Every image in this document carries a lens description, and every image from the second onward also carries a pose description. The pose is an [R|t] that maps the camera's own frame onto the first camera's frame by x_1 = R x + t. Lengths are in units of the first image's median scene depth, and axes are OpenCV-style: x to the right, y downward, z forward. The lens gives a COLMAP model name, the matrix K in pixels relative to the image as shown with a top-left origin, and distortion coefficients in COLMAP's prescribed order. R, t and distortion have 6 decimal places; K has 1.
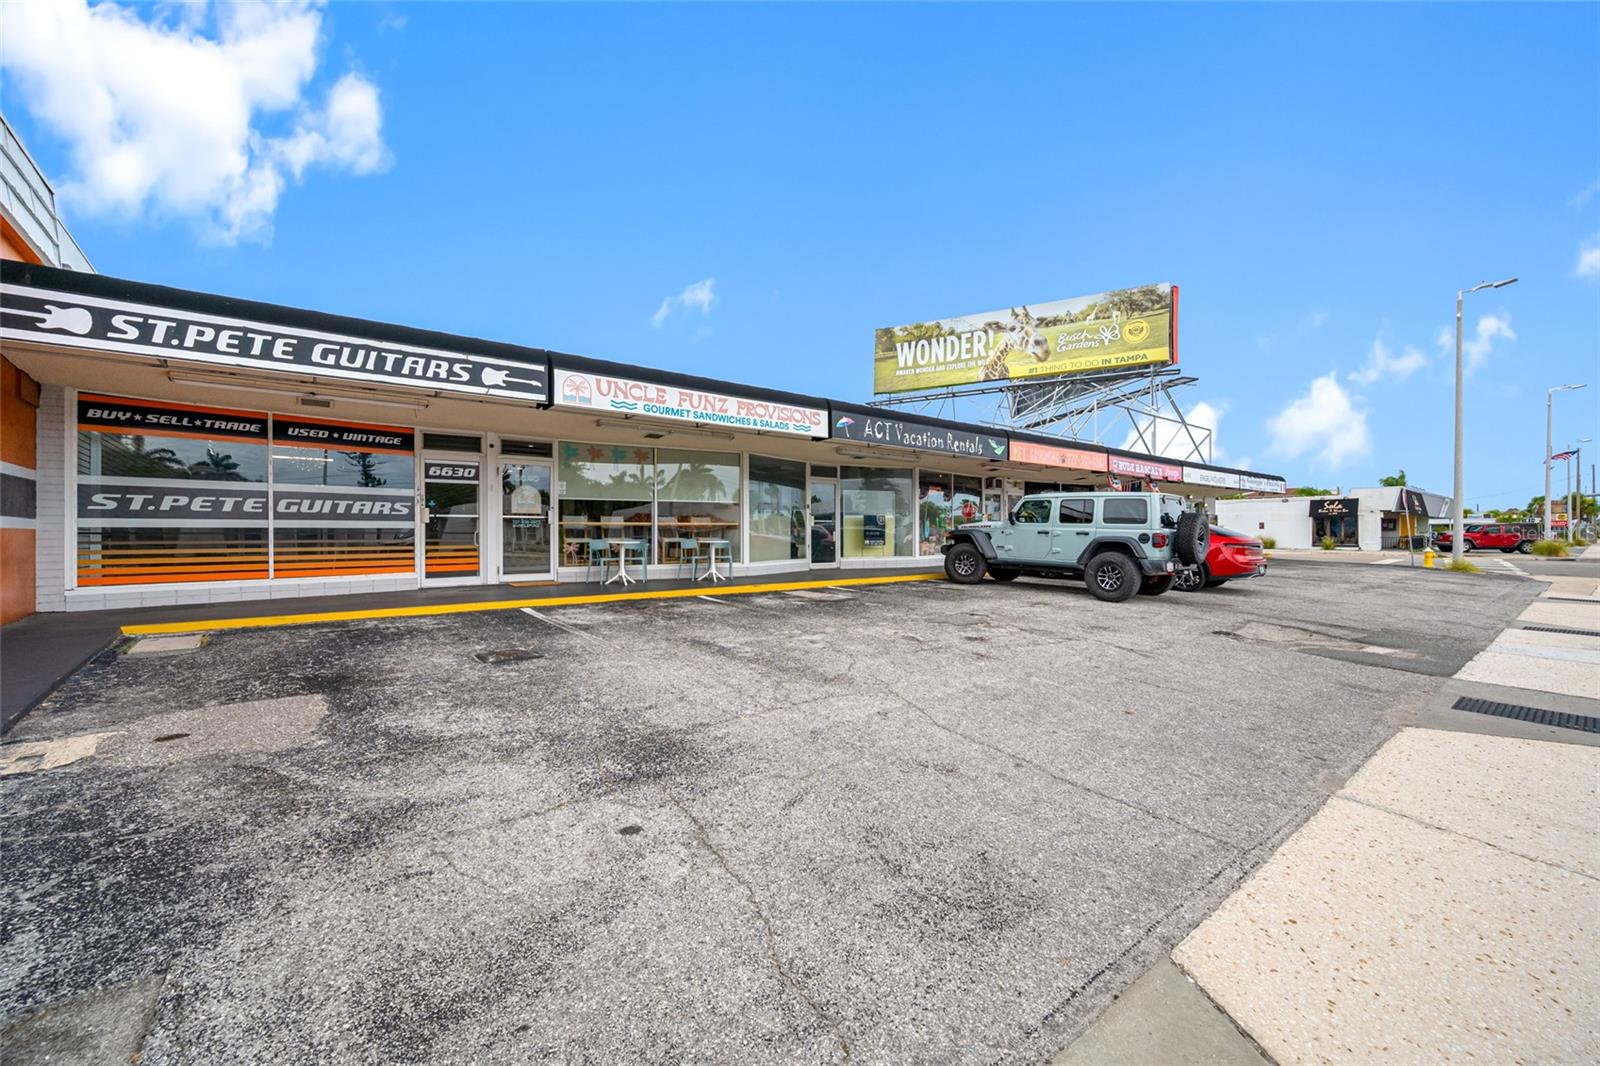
lens RADIAL K [[638.7, 0, 795.2], [0, 638.7, 534.9], [0, 0, 1]] dist [-0.000018, -0.000831]
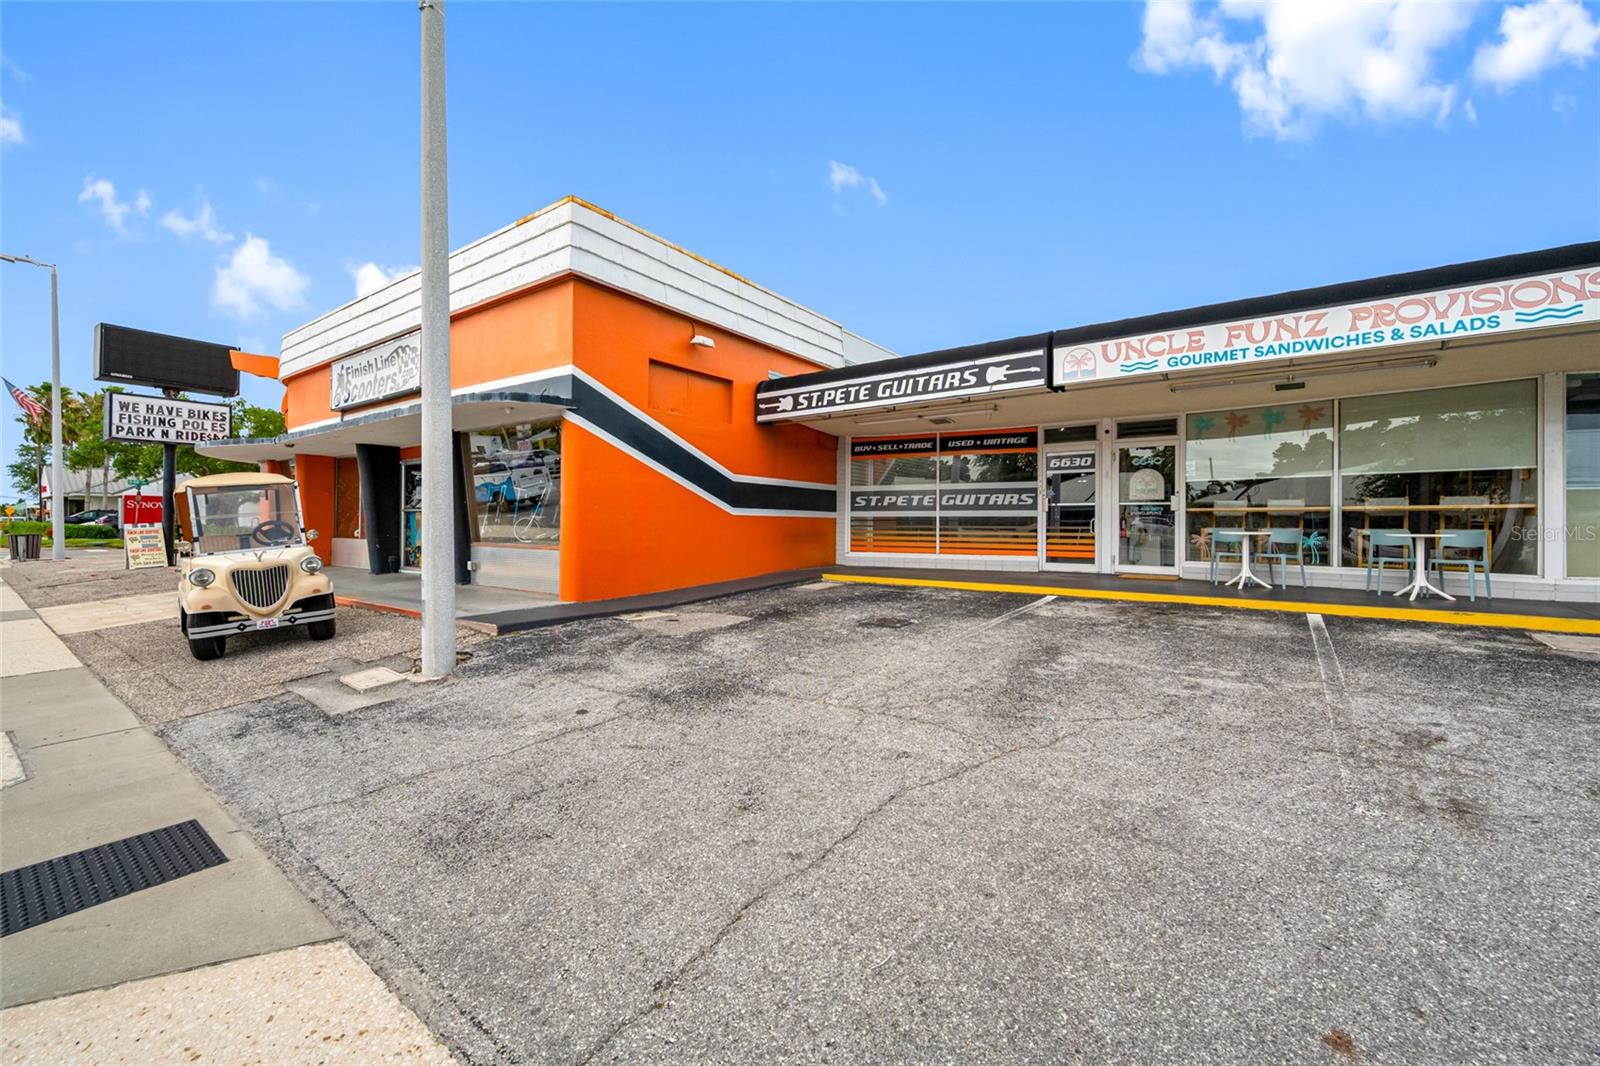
lens RADIAL K [[638.7, 0, 794.4], [0, 638.7, 523.6], [0, 0, 1]] dist [-0.000018, -0.000831]
pose [[0.259931, 0.002877, -0.965623, 0.484870], [-0.008260, 0.999966, 0.000756, 0.006266], [0.965592, 0.007780, 0.259946, 0.401989]]
